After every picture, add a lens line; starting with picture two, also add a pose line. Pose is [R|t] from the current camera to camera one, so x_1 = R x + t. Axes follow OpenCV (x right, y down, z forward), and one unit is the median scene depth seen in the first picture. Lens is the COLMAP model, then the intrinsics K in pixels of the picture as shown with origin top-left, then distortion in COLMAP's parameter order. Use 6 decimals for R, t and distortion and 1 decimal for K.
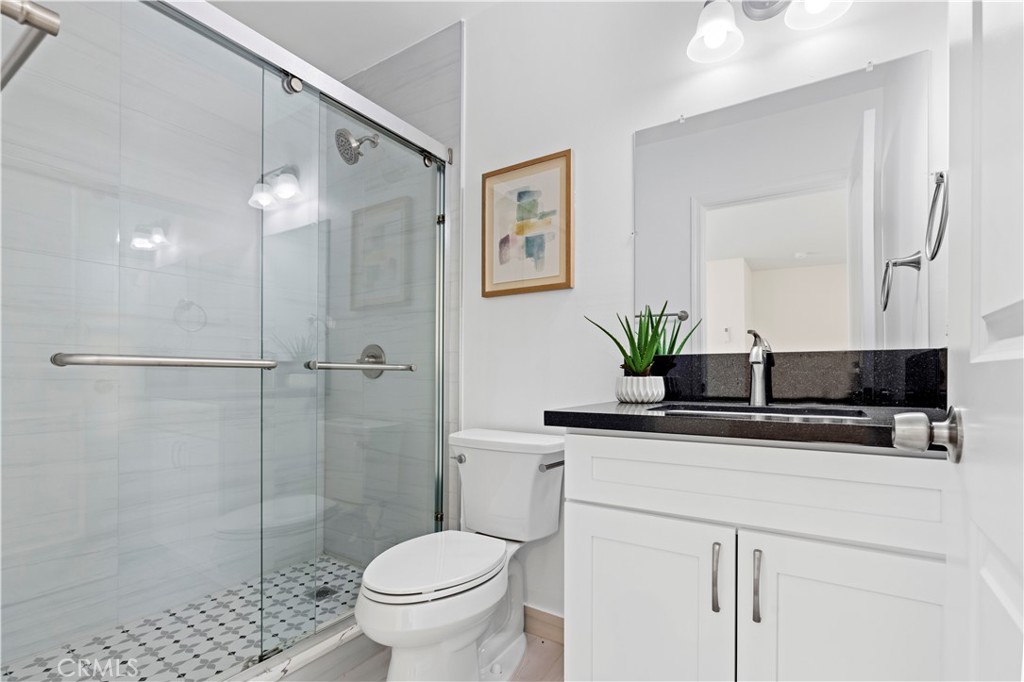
lens RADIAL K [[496.1, 0, 508.9], [0, 496.1, 375.7], [0, 0, 1]] dist [-0.063438, 0.000037]
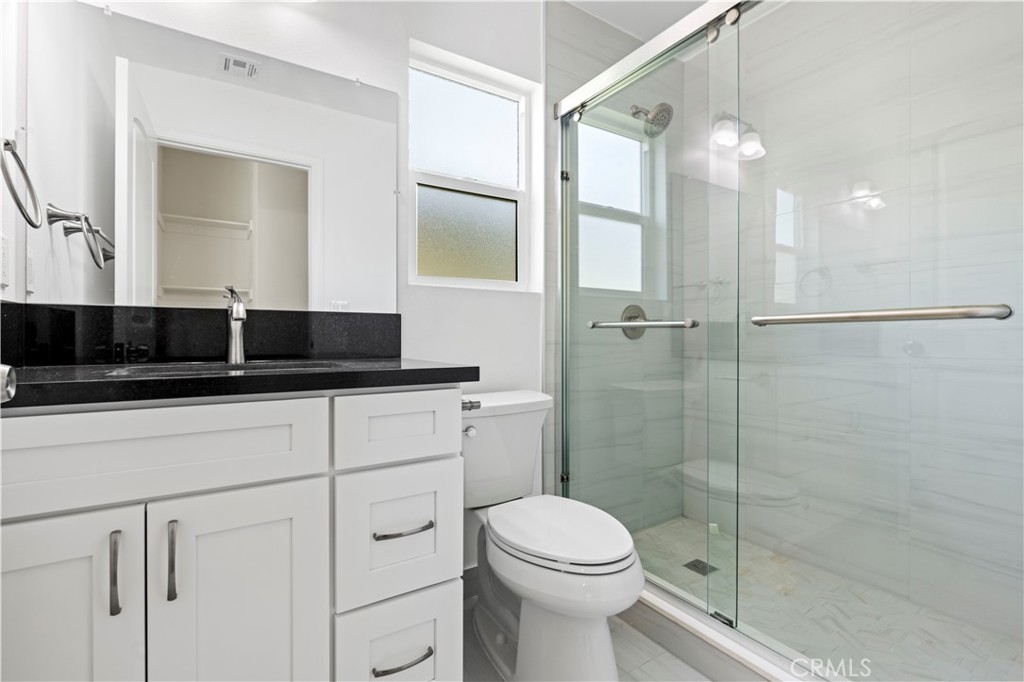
lens RADIAL K [[474.7, 0, 505.3], [0, 474.7, 323.1], [0, 0, 1]] dist [0.001479, 0.000184]
pose [[0.407858, 0.020514, 0.912815, -0.156406], [-0.002993, 0.999772, -0.021131, -0.000119], [-0.913040, 0.005886, 0.407827, 0.106959]]
